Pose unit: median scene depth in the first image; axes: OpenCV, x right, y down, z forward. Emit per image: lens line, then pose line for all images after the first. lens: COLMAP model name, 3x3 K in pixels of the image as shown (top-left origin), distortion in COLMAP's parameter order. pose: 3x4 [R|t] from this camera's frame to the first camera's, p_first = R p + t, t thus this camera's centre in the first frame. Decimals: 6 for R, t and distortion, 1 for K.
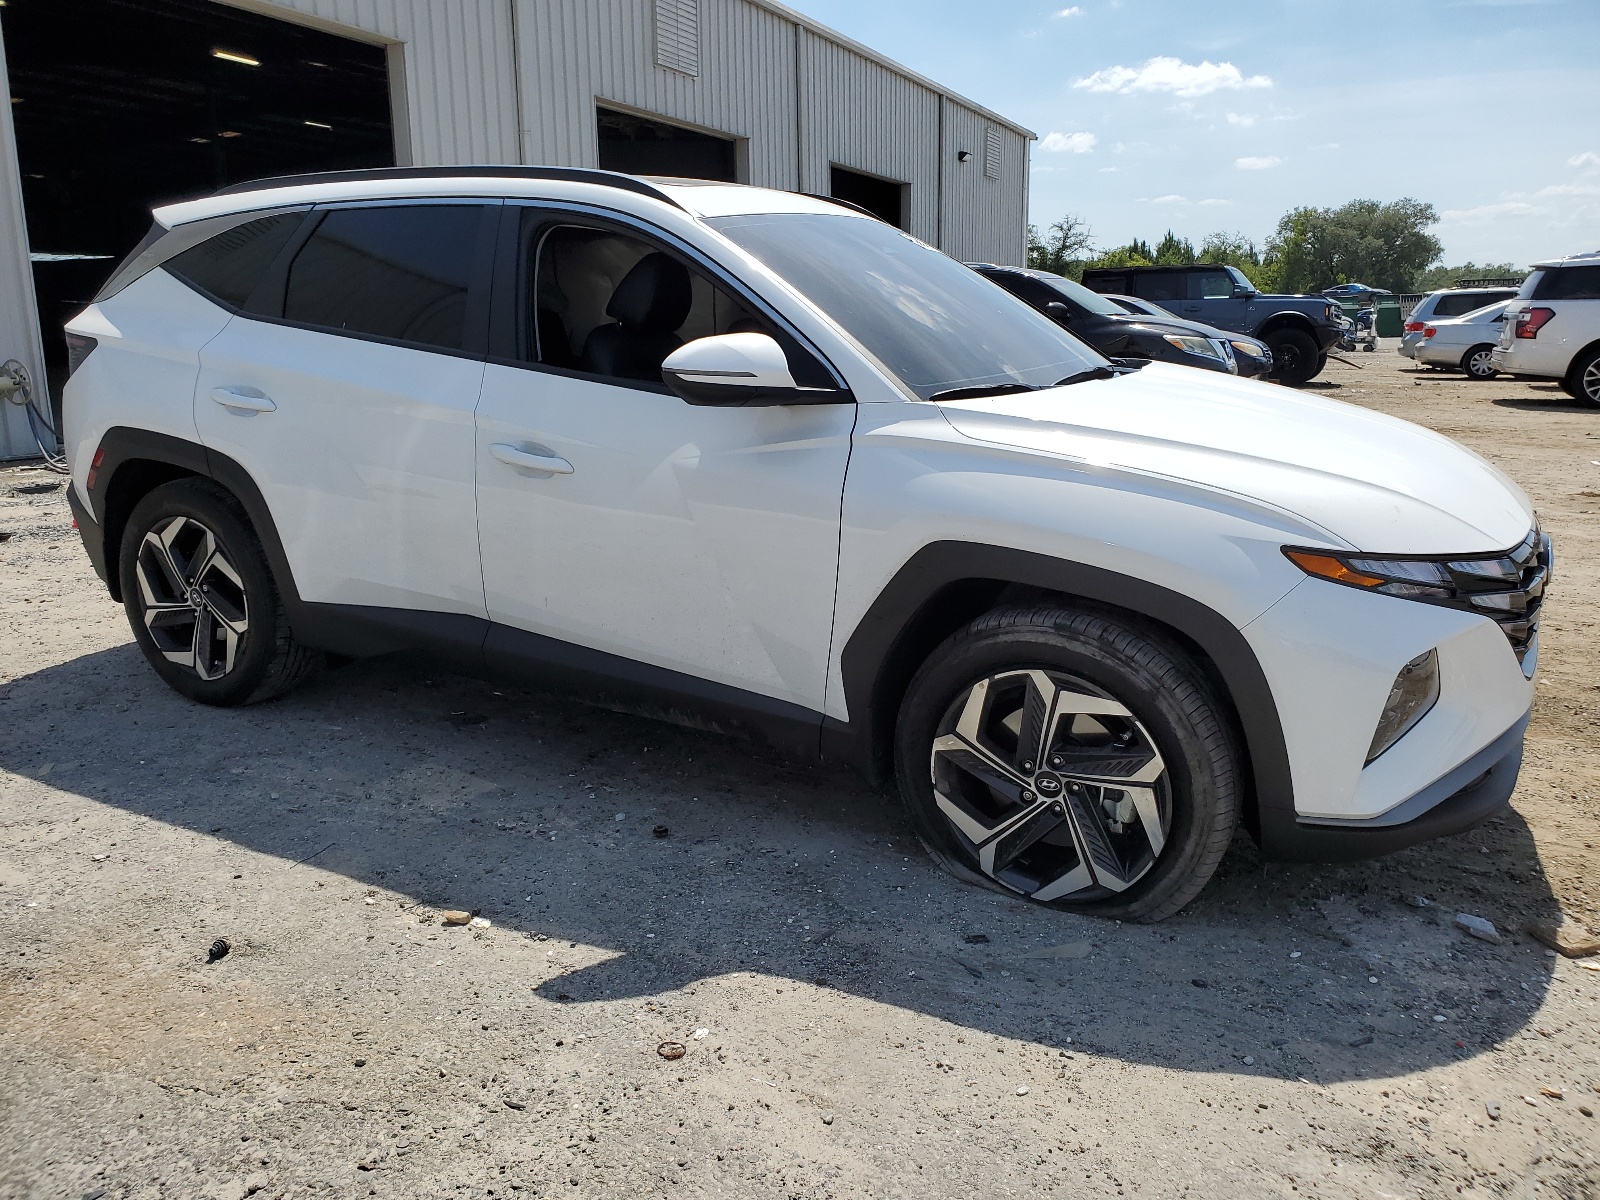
lens RADIAL K [[1211.7, 0, 800.0], [0, 1211.7, 600.0], [0, 0, 1]] dist [0.103122, -0.004504]
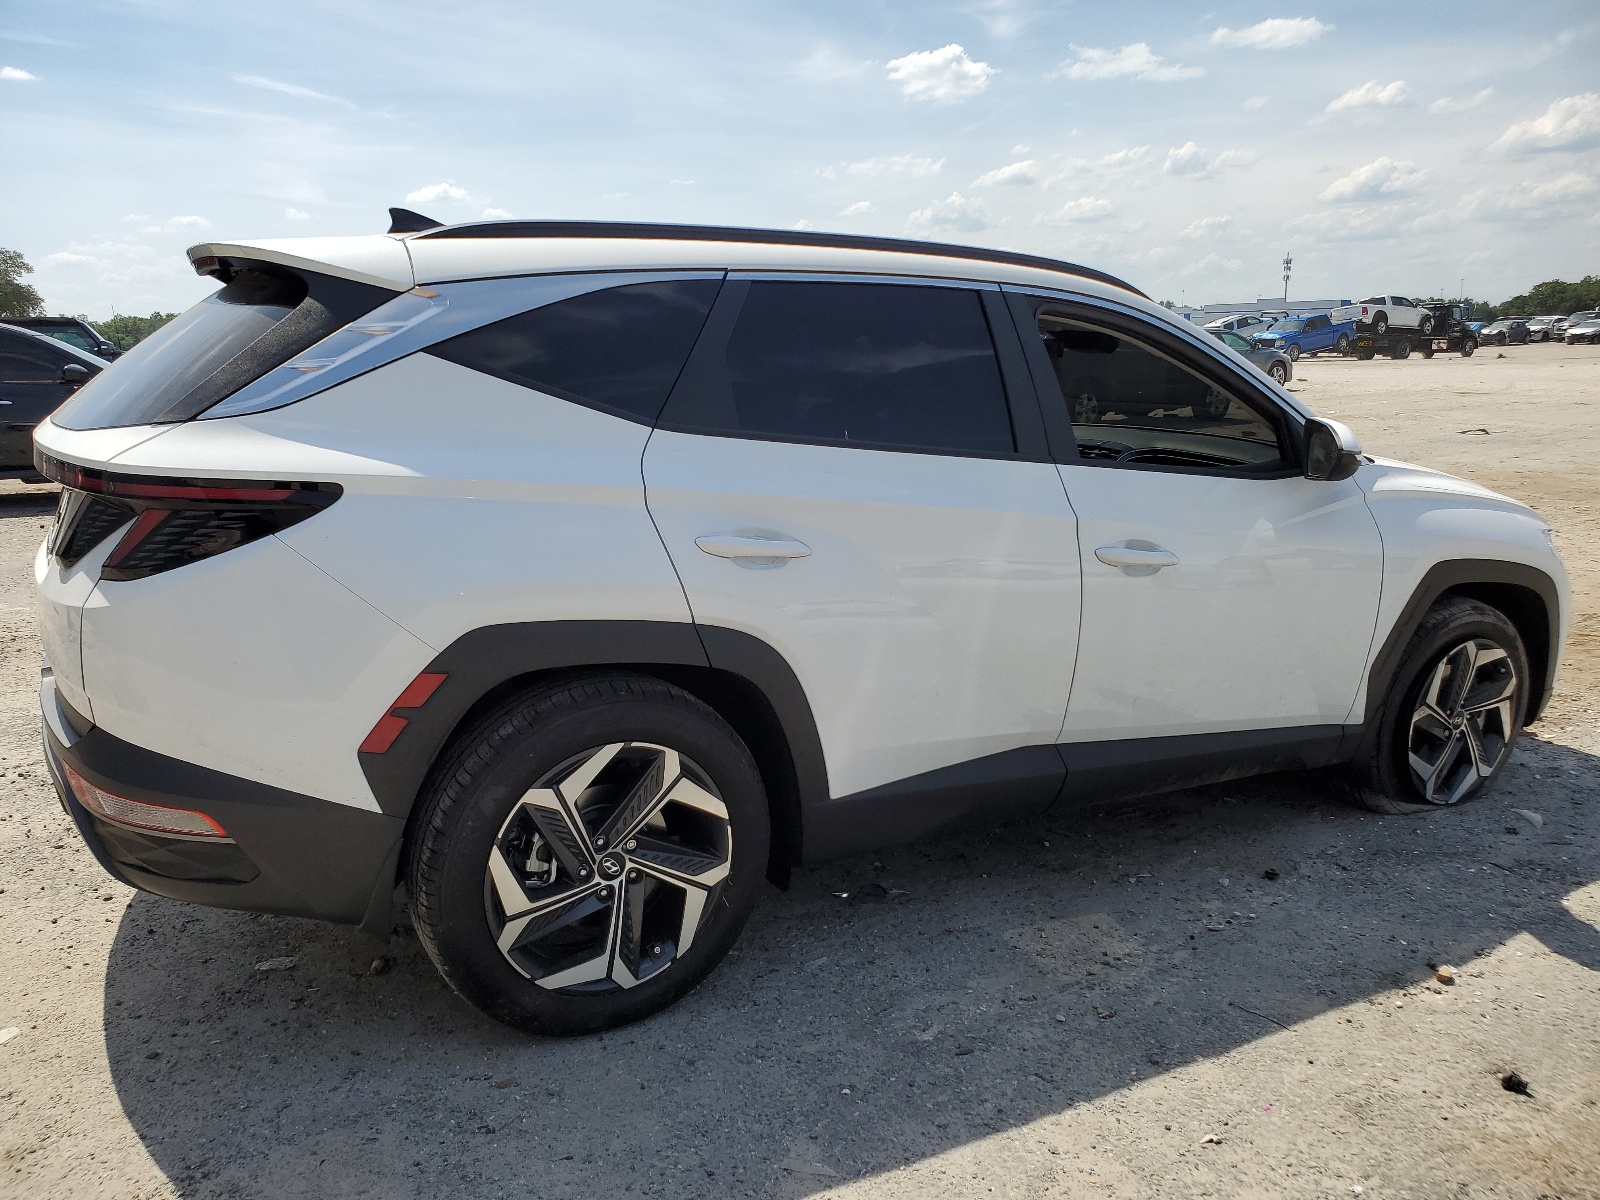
lens RADIAL K [[1211.7, 0, 800.0], [0, 1211.7, 600.0], [0, 0, 1]] dist [0.103122, -0.004504]
pose [[0.517752, -0.169266, 0.838619, -1.039622], [0.187527, 0.978848, 0.081794, -0.186879], [-0.834725, 0.114915, 0.538543, 0.623828]]
